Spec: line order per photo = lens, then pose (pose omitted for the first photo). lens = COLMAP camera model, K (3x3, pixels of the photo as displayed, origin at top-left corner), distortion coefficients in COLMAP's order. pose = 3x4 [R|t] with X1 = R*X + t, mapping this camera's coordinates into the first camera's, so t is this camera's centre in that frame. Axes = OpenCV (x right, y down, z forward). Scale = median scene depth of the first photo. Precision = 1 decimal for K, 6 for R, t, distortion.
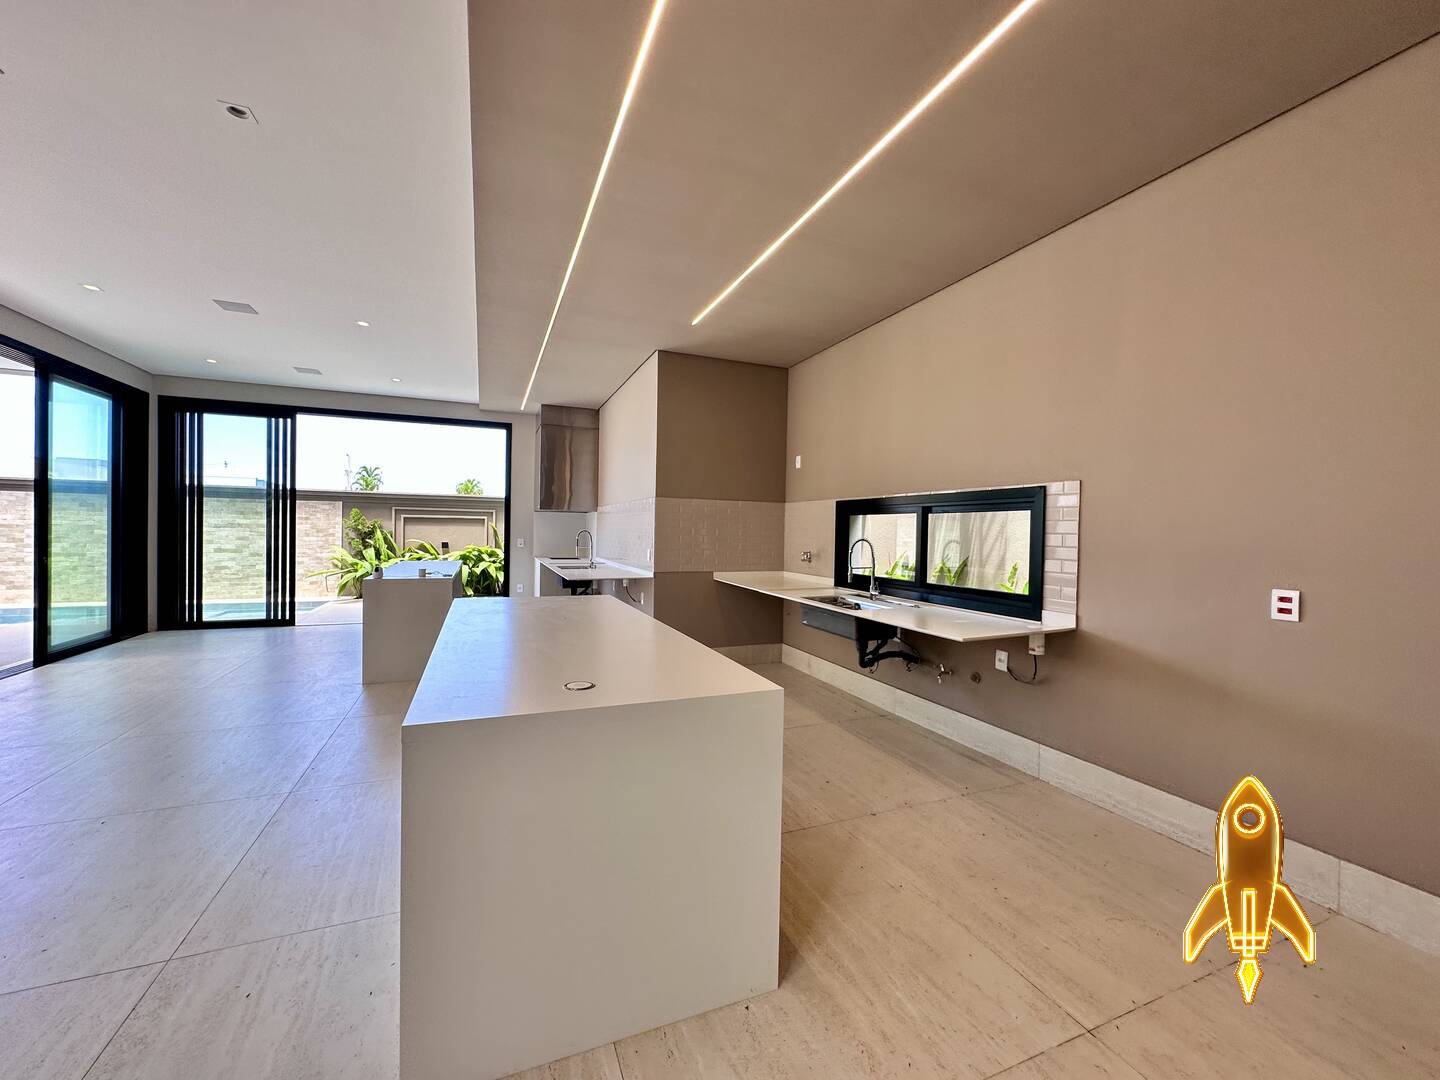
lens RADIAL K [[572.6, 0, 720.1], [0, 572.6, 537.6], [0, 0, 1]] dist [-0.002728, -0.000336]
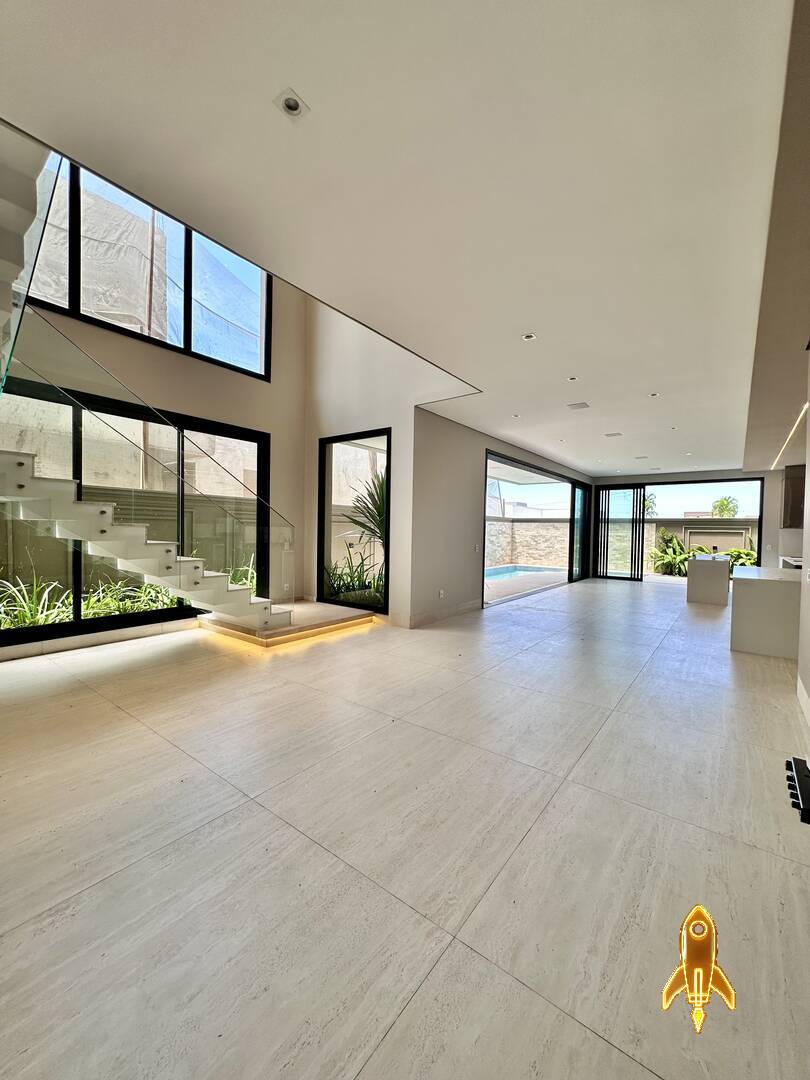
lens RADIAL K [[429.5, 0, 407.8], [0, 429.5, 542.5], [0, 0, 1]] dist [-0.002728, -0.000336]
pose [[0.501114, 0.016697, -0.865220, 0.237681], [-0.019287, 0.999781, 0.008123, 0.006574], [0.865166, 0.012617, 0.501327, -0.626198]]
